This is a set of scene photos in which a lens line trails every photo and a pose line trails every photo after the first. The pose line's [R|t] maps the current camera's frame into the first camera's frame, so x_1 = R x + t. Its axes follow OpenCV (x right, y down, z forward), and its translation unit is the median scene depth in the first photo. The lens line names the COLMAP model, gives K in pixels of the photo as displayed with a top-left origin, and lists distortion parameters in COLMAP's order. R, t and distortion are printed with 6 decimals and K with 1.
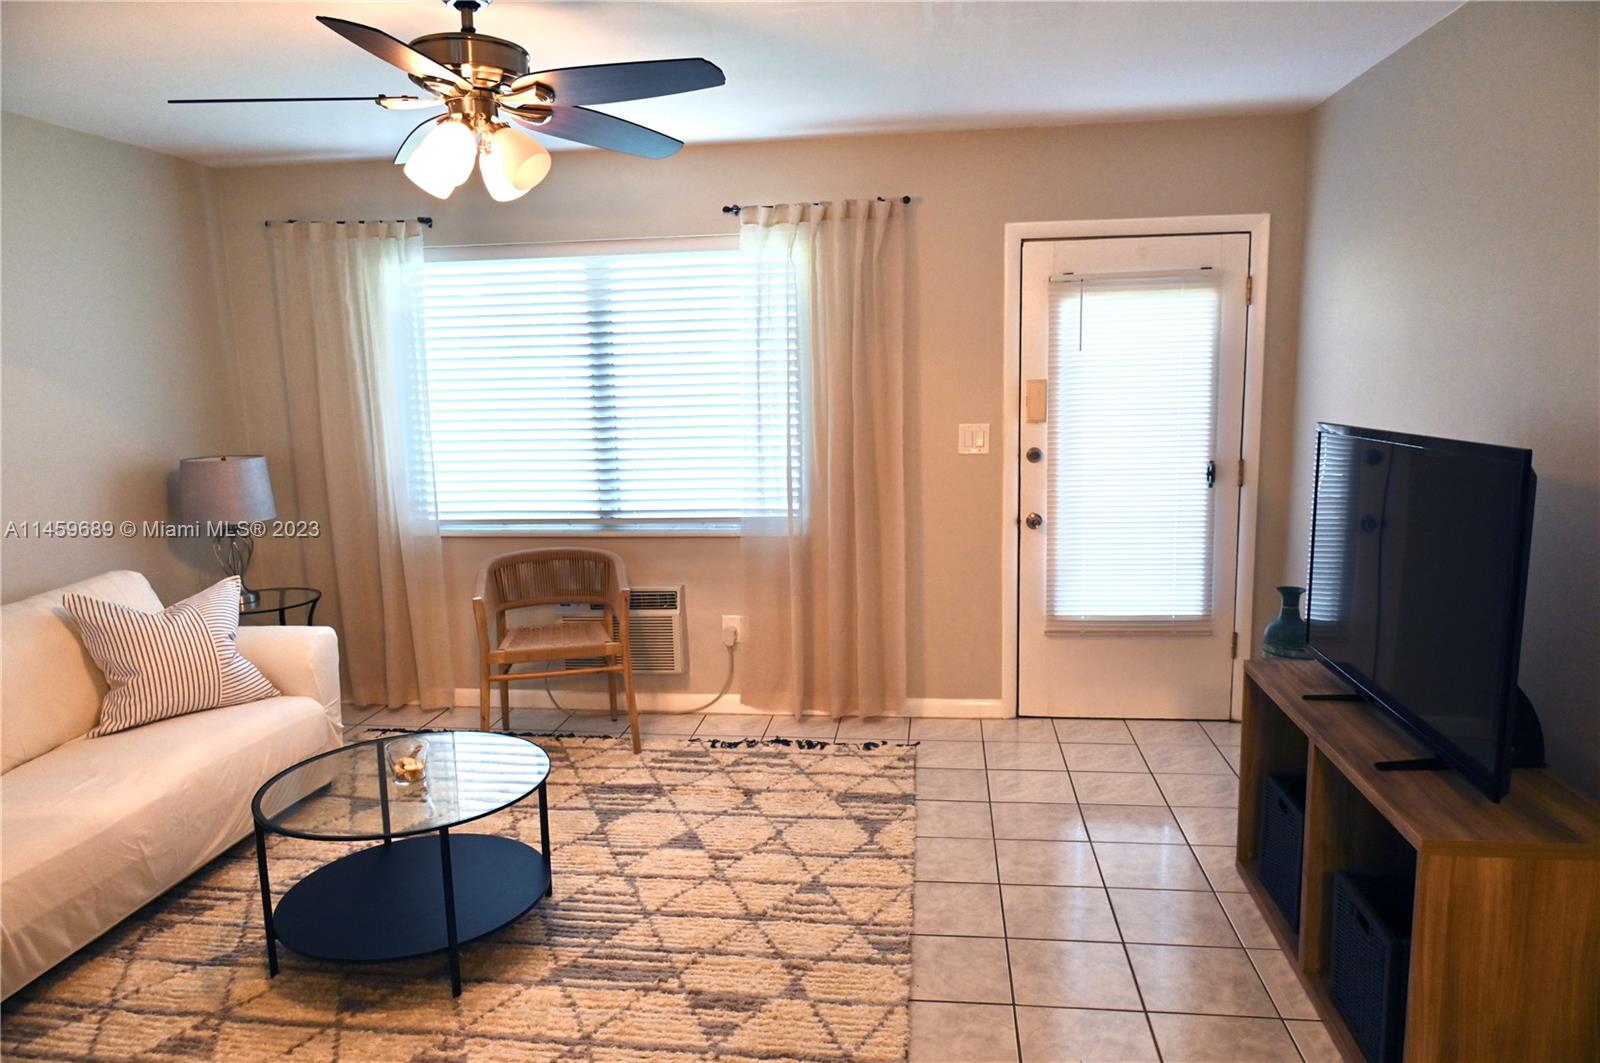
lens RADIAL K [[1050.7, 0, 800.0], [0, 1050.7, 531.5], [0, 0, 1]] dist [-0.004696, -0.003267]
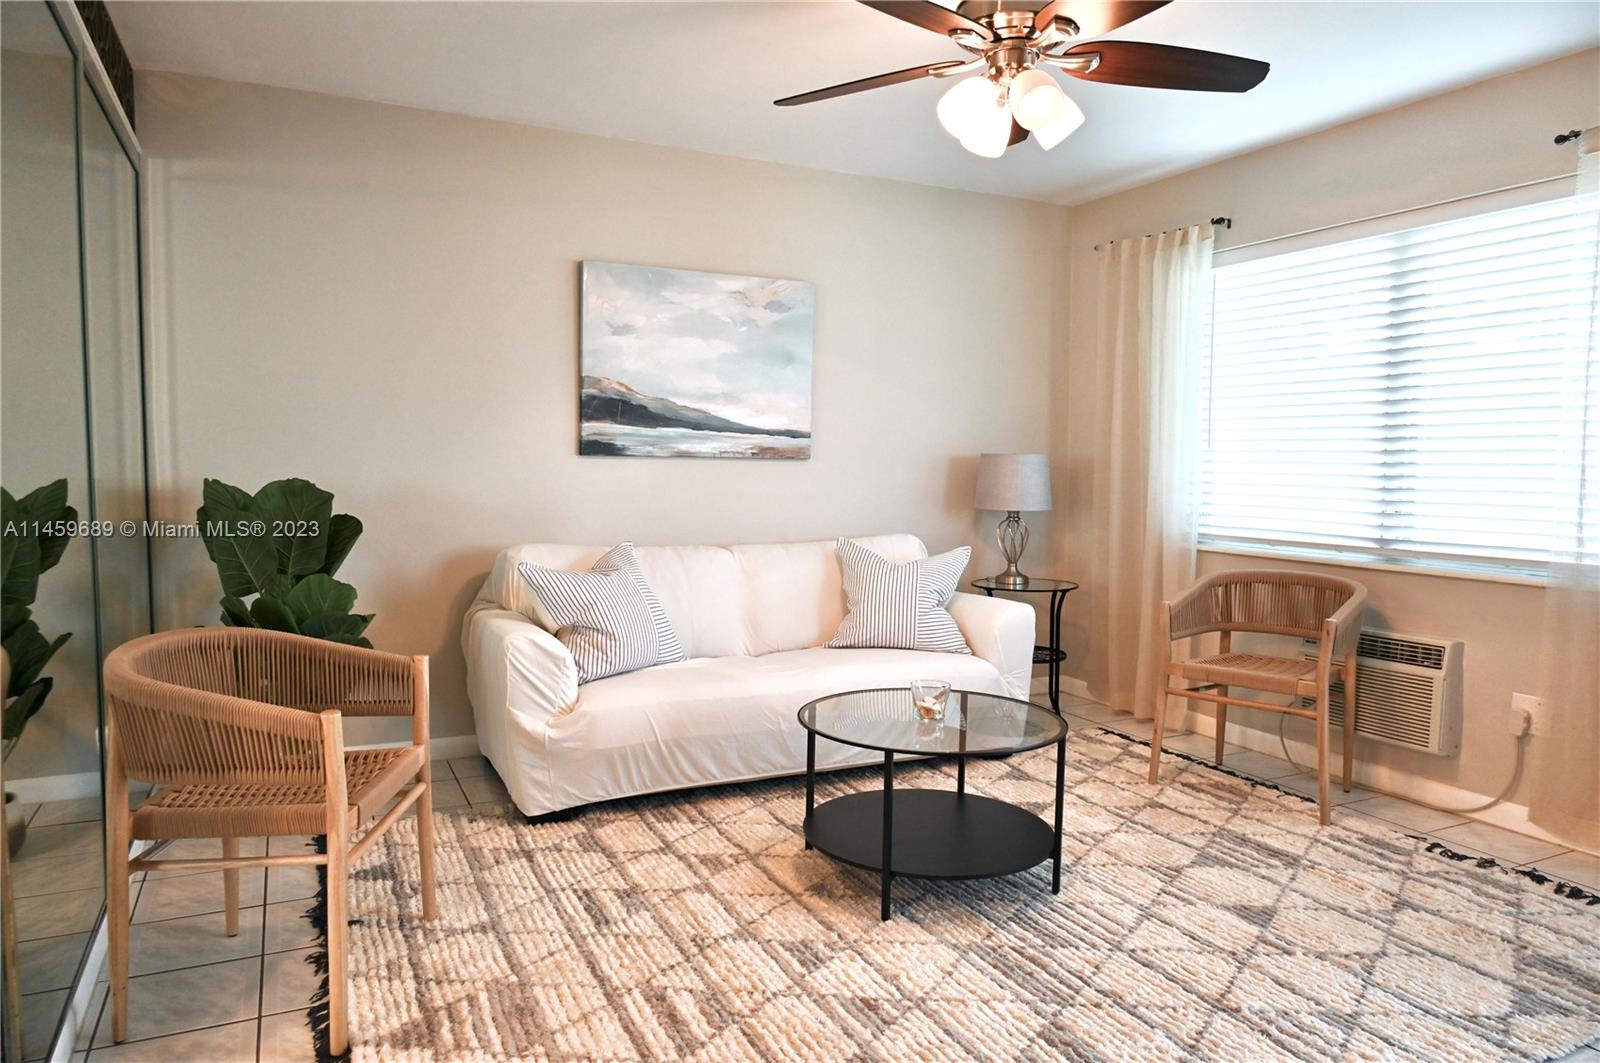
lens RADIAL K [[1050.7, 0, 800.0], [0, 1050.7, 531.5], [0, 0, 1]] dist [-0.004696, -0.003267]
pose [[0.549882, 0.082968, -0.831111, 0.286026], [-0.148803, 0.988867, 0.000265, 0.049231], [0.821880, 0.123526, 0.556106, 0.198053]]
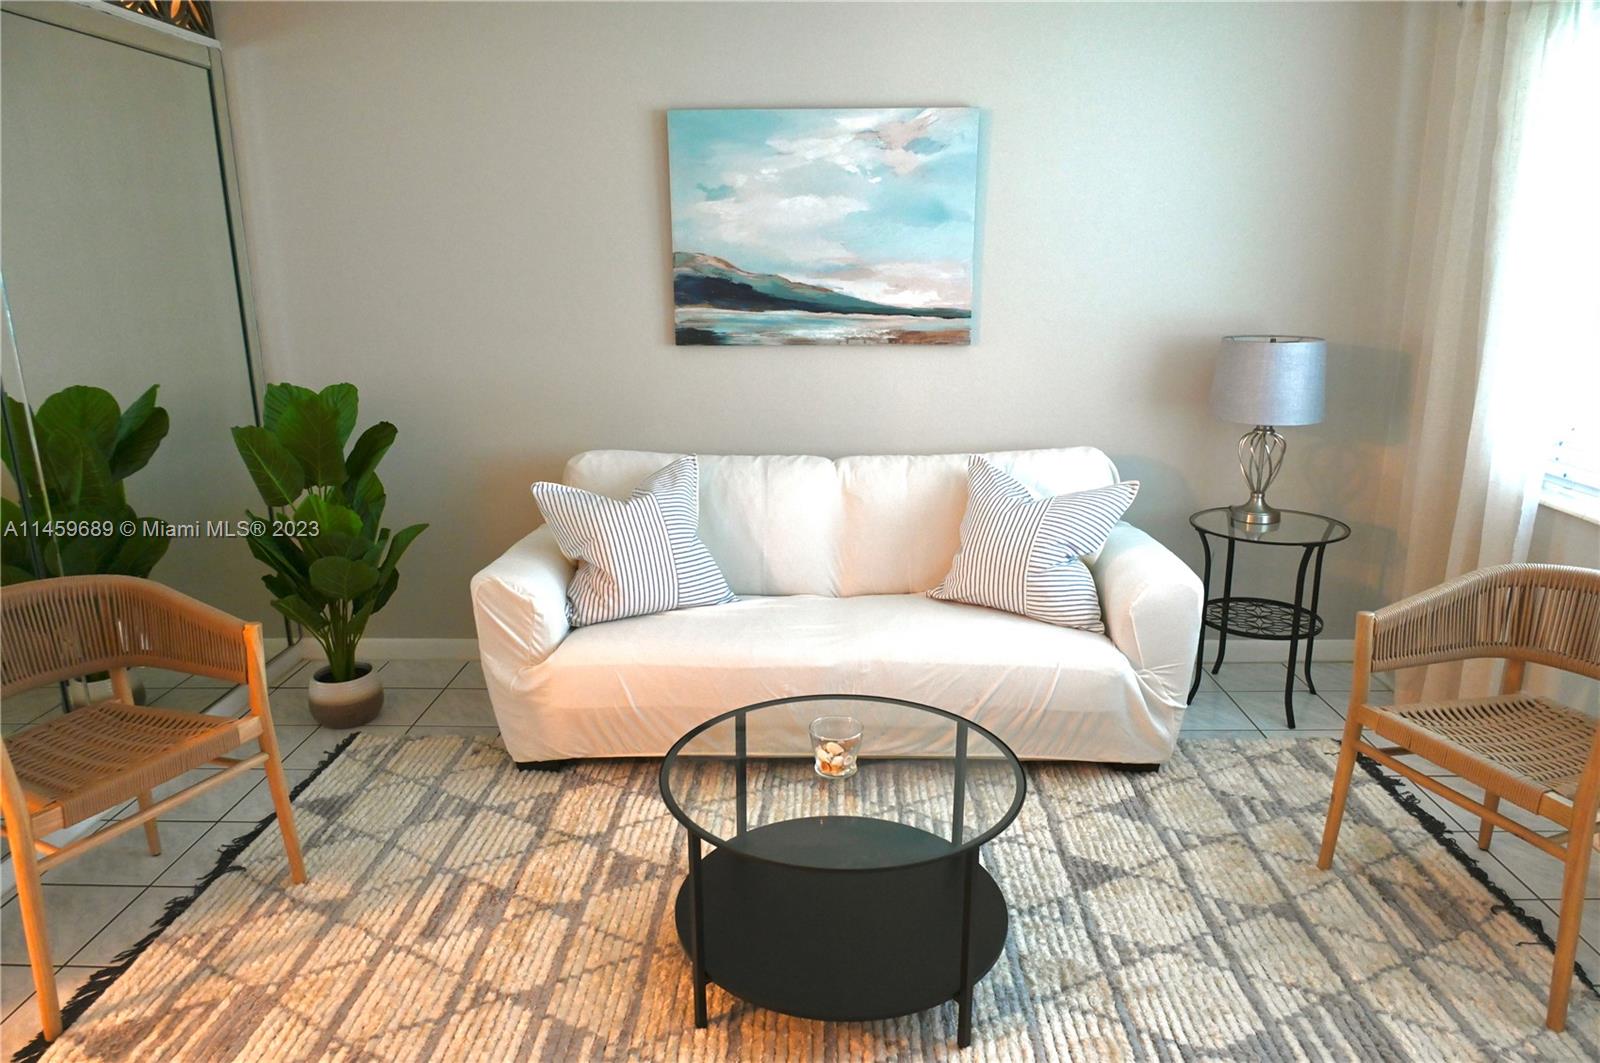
lens RADIAL K [[1050.7, 0, 800.0], [0, 1050.7, 531.5], [0, 0, 1]] dist [-0.004696, -0.003267]
pose [[0.100921, 0.271215, -0.957213, 0.218888], [-0.145041, 0.955857, 0.255539, -0.085323], [0.984265, 0.113046, 0.135803, 0.585381]]
